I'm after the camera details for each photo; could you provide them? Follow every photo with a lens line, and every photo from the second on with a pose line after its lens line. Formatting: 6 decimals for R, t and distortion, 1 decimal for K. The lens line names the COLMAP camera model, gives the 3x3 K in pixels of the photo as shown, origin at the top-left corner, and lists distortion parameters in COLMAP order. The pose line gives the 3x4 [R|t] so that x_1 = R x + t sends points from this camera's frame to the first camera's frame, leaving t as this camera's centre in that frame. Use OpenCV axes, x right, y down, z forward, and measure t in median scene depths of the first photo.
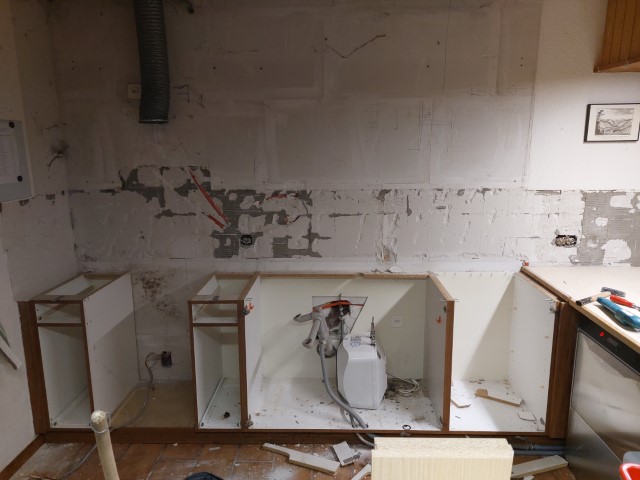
lens RADIAL K [[491.7, 0, 316.0], [0, 491.7, 242.4], [0, 0, 1]] dist [0.046184, -0.055674]
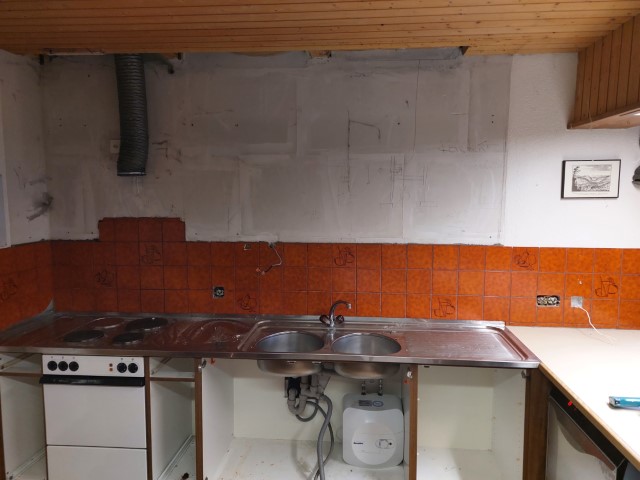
lens RADIAL K [[491.7, 0, 323.3], [0, 491.7, 238.8], [0, 0, 1]] dist [0.046184, -0.055674]
pose [[0.998066, 0.013532, -0.060669, 0.130333], [-0.020018, 0.993992, -0.107610, -0.008999], [0.058849, 0.108616, 0.992340, 0.015155]]
